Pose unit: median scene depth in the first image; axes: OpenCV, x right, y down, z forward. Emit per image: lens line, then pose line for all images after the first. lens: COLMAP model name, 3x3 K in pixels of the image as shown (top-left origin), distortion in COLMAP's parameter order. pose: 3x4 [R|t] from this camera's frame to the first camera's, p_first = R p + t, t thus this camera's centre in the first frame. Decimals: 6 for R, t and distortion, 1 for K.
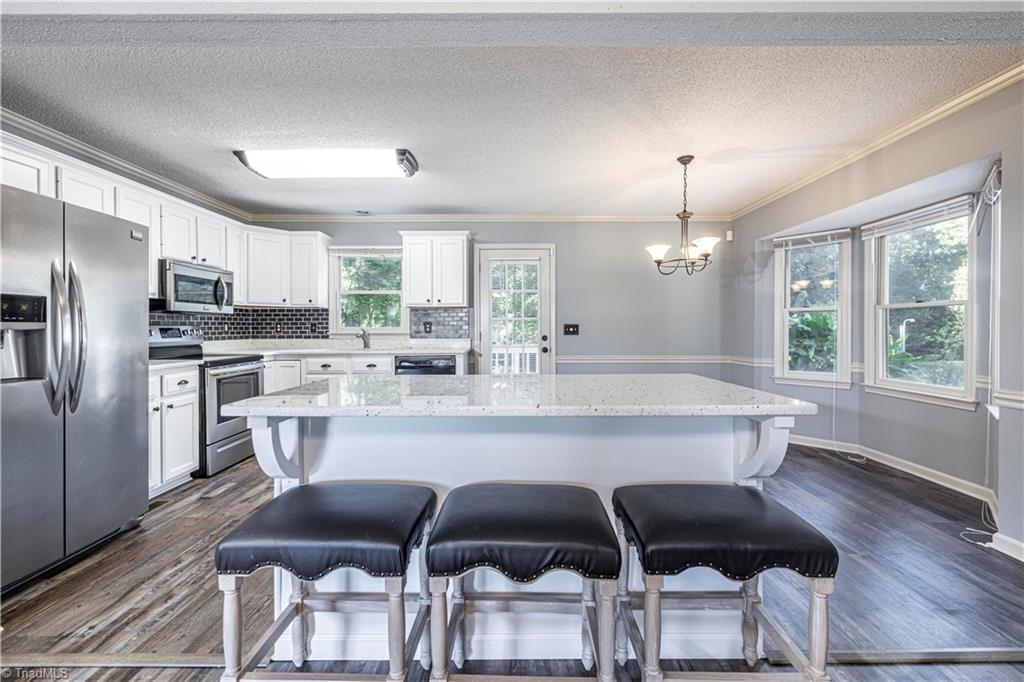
lens RADIAL K [[442.0, 0, 519.4], [0, 442.0, 334.9], [0, 0, 1]] dist [-0.002059, 0.000133]
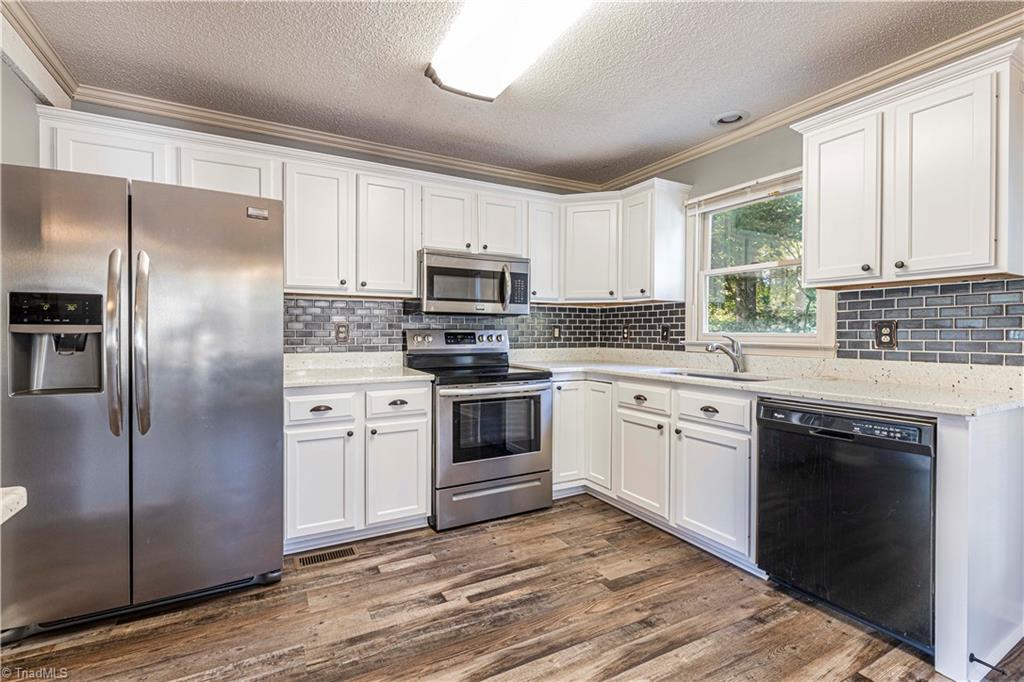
lens RADIAL K [[442.0, 0, 497.9], [0, 442.0, 334.7], [0, 0, 1]] dist [-0.002059, 0.000133]
pose [[0.439532, 0.007278, -0.898197, 0.010885], [-0.018624, 0.999826, -0.001012, -0.010906], [0.898034, 0.017173, 0.439591, 0.617123]]
